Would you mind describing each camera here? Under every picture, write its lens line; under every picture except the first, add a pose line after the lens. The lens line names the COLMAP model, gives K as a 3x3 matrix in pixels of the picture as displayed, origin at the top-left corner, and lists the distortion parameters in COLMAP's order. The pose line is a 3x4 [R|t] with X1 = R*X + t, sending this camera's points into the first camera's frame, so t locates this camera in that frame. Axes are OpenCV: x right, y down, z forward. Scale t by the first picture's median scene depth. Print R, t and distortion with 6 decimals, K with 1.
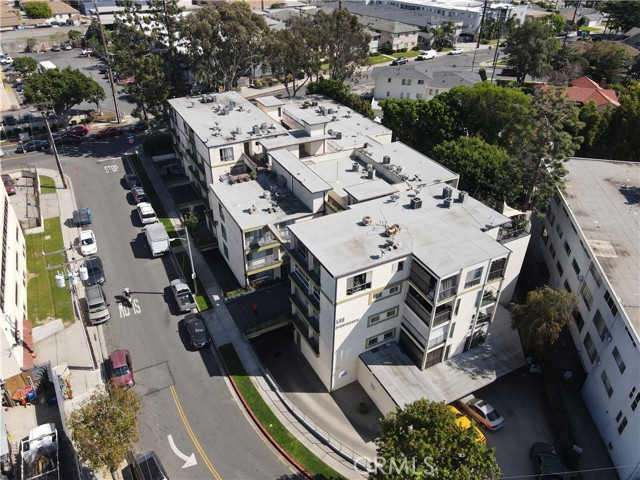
lens RADIAL K [[471.9, 0, 318.3], [0, 471.9, 238.6], [0, 0, 1]] dist [0.012548, 0.005853]
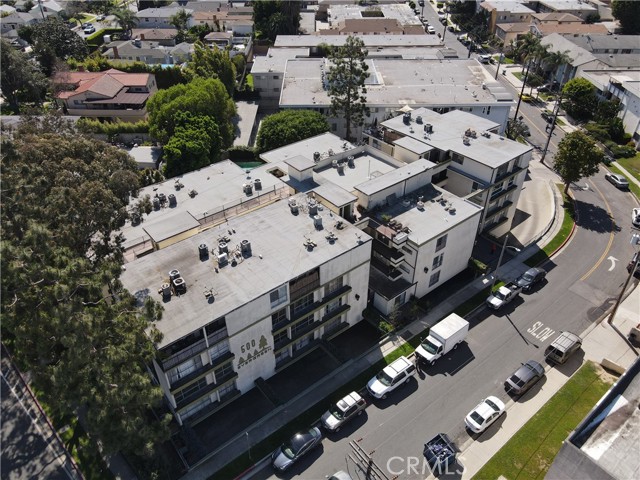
lens RADIAL K [[471.9, 0, 316.9], [0, 471.9, 239.9], [0, 0, 1]] dist [0.012548, 0.005853]
pose [[-0.191537, -0.592590, 0.782400, -0.980279], [0.532279, 0.607035, 0.590074, -0.828509], [-0.824616, 0.529477, 0.199154, 1.074657]]
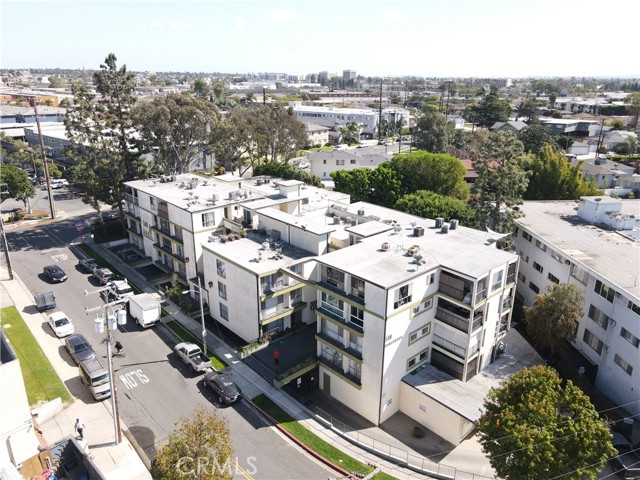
lens RADIAL K [[471.9, 0, 318.5], [0, 471.9, 238.0], [0, 0, 1]] dist [0.012548, 0.005853]
pose [[0.969095, -0.086601, 0.230987, -0.243607], [0.138488, 0.965869, -0.218900, 0.131675], [-0.204146, 0.244124, 0.948013, 0.022717]]
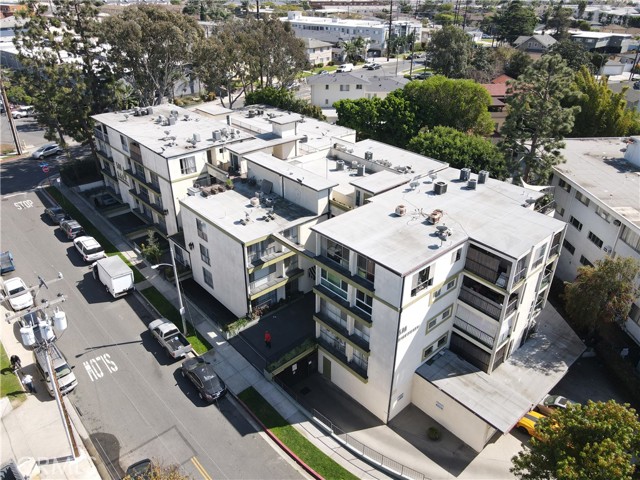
lens RADIAL K [[471.9, 0, 318.4], [0, 471.9, 237.1], [0, 0, 1]] dist [0.012548, 0.005853]
pose [[0.970542, -0.121515, 0.208046, -0.191685], [0.135987, 0.989088, -0.056682, 0.032316], [-0.198888, 0.083304, 0.976475, 0.173716]]
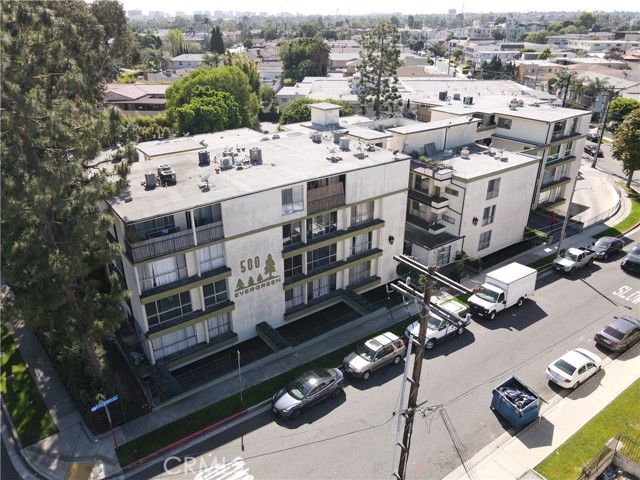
lens RADIAL K [[471.9, 0, 316.1], [0, 471.9, 238.3], [0, 0, 1]] dist [0.012548, 0.005853]
pose [[-0.134685, -0.431579, 0.891964, -0.982786], [0.536937, 0.724766, 0.431756, -0.539067], [-0.832802, 0.537079, 0.134116, 1.262124]]
